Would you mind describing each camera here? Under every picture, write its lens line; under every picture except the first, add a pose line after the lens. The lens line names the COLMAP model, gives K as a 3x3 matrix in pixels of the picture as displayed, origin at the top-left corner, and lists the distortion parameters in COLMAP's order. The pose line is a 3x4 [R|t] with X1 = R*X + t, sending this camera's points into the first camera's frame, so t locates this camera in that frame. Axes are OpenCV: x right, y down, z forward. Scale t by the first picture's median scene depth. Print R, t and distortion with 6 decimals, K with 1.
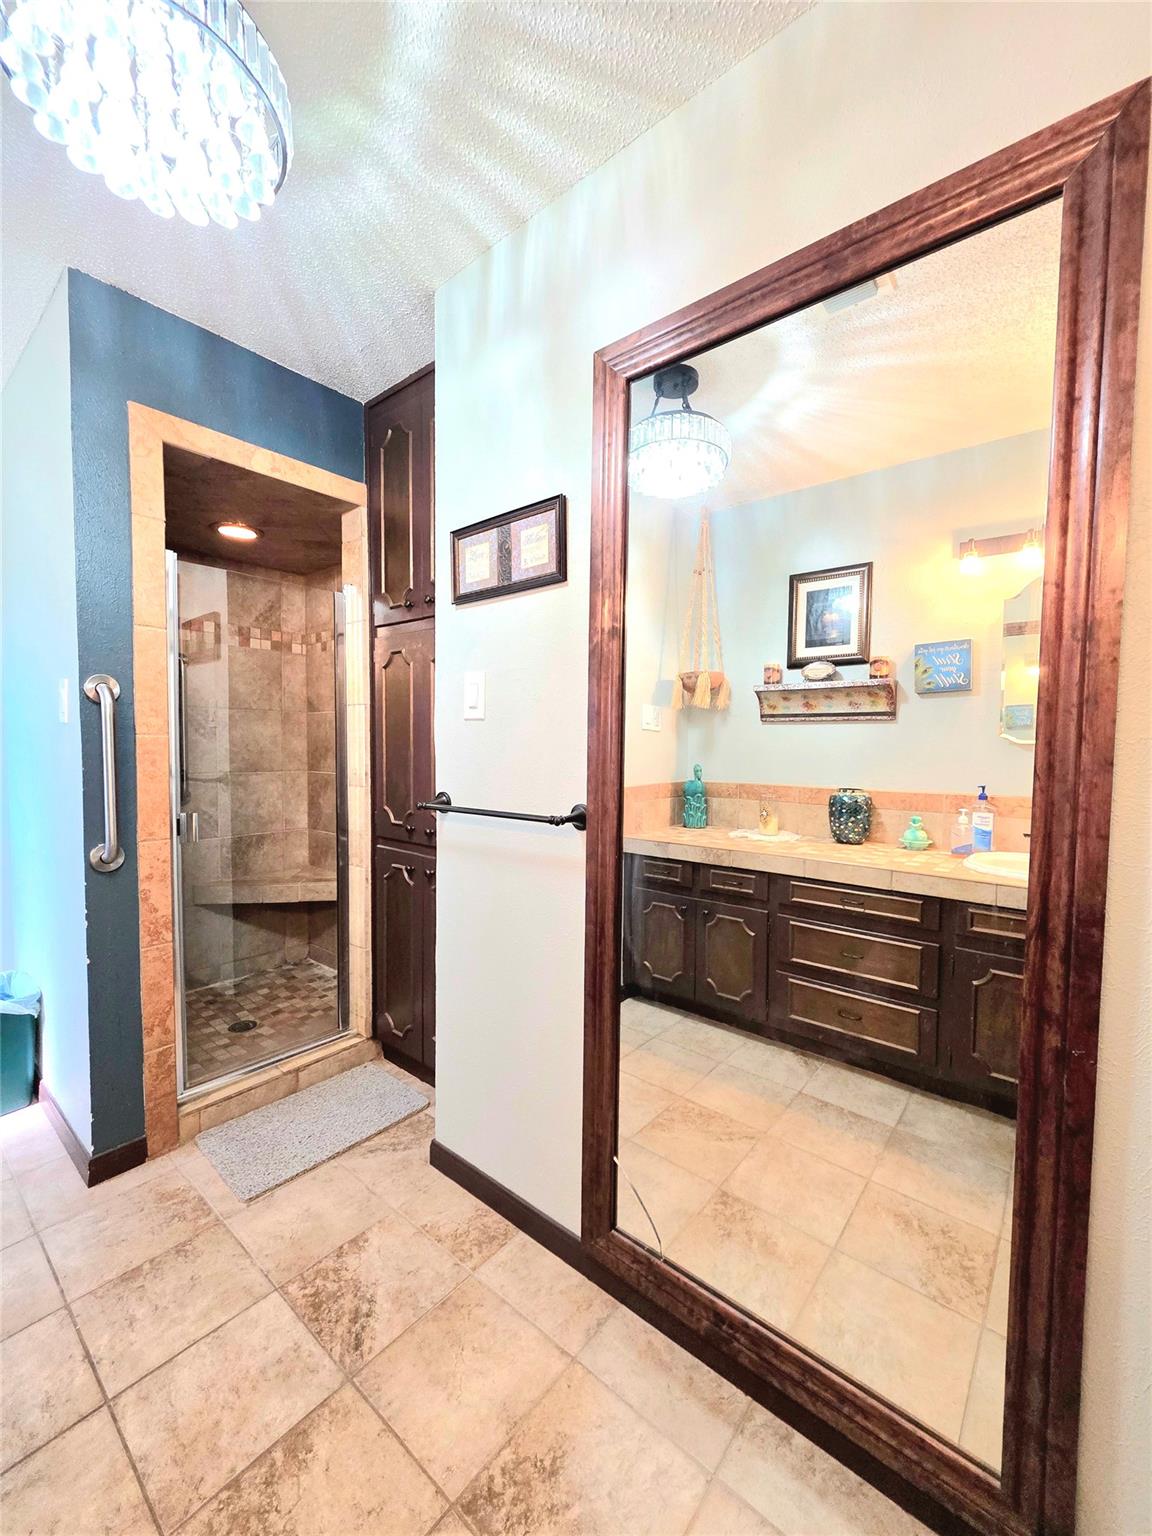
lens RADIAL K [[613.0, 0, 576.4], [0, 613.0, 767.1], [0, 0, 1]] dist [0.000575, -0.000430]
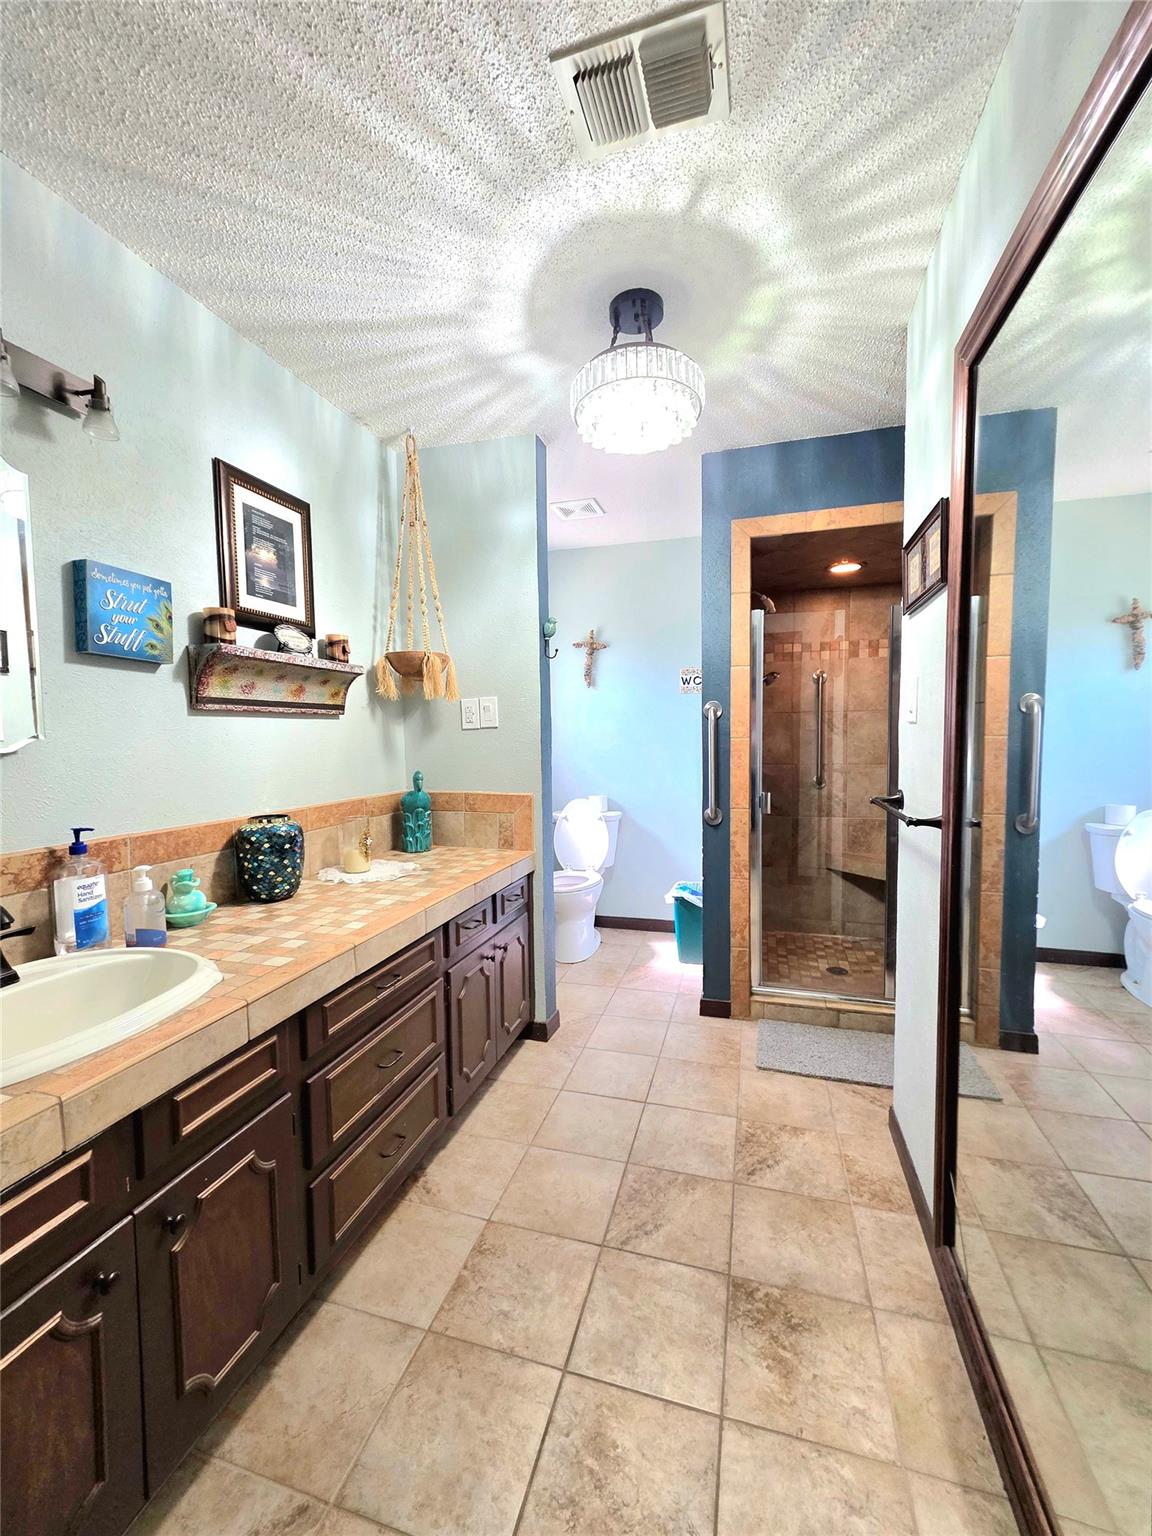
lens RADIAL K [[613.0, 0, 581.2], [0, 613.0, 769.8], [0, 0, 1]] dist [0.000575, -0.000430]
pose [[0.396016, 0.042967, -0.917238, 0.529141], [-0.021682, 0.999064, 0.037439, -0.024000], [0.917988, 0.005061, 0.396576, 0.051977]]
